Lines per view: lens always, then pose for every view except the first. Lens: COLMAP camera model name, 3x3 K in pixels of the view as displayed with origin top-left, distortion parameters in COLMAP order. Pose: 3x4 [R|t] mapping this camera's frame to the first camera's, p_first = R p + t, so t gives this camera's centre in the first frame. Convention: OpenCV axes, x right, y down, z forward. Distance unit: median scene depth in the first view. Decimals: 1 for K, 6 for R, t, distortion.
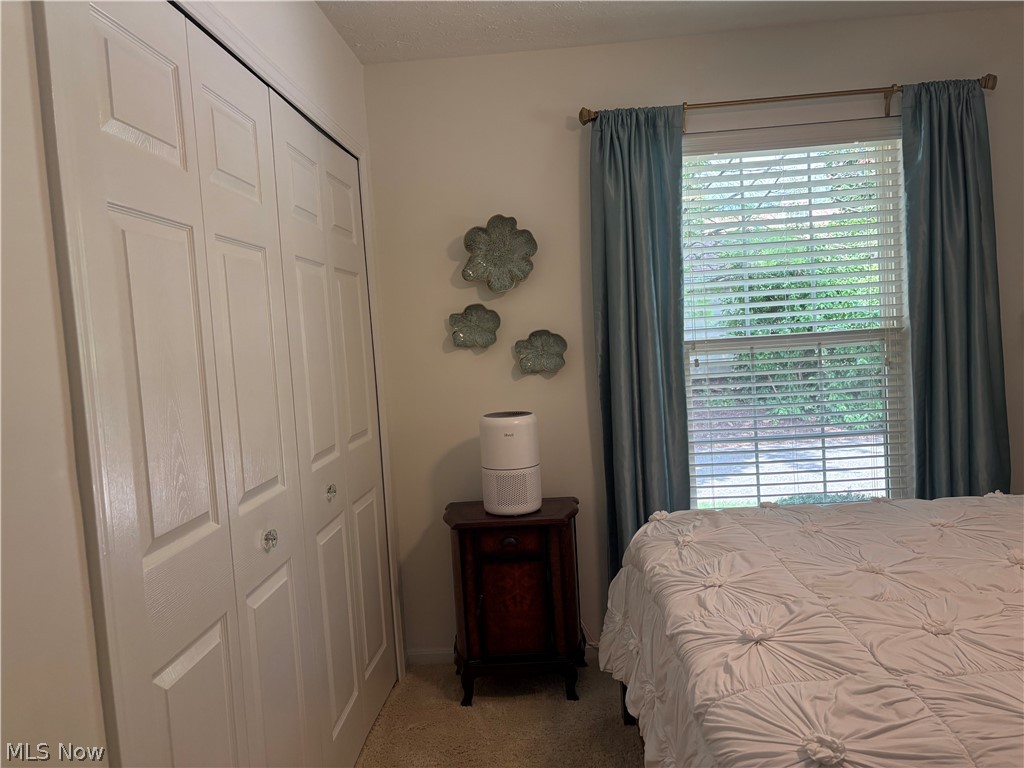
lens RADIAL K [[761.2, 0, 509.9], [0, 761.2, 386.2], [0, 0, 1]] dist [0.020275, -0.035517]
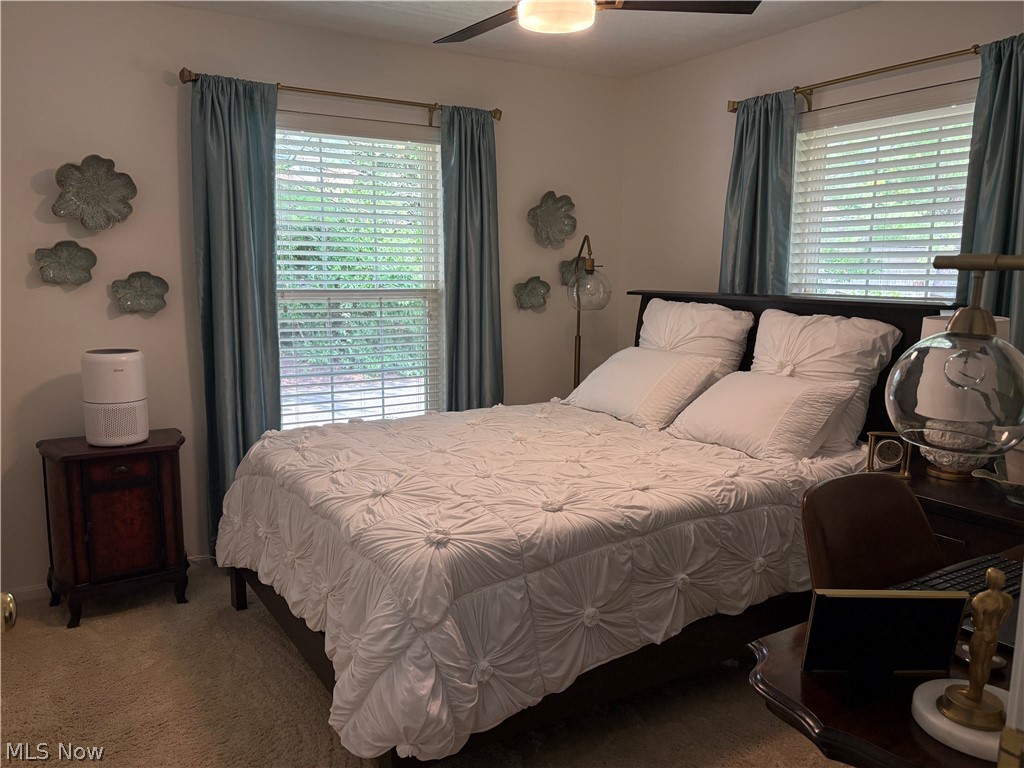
lens RADIAL K [[772.6, 0, 512.7], [0, 772.6, 381.3], [0, 0, 1]] dist [0.001728, -0.018198]
pose [[0.812362, -0.012544, 0.583019, -0.174168], [-0.021522, 0.998443, 0.051470, 0.012445], [-0.582757, -0.054360, 0.810827, -0.184808]]
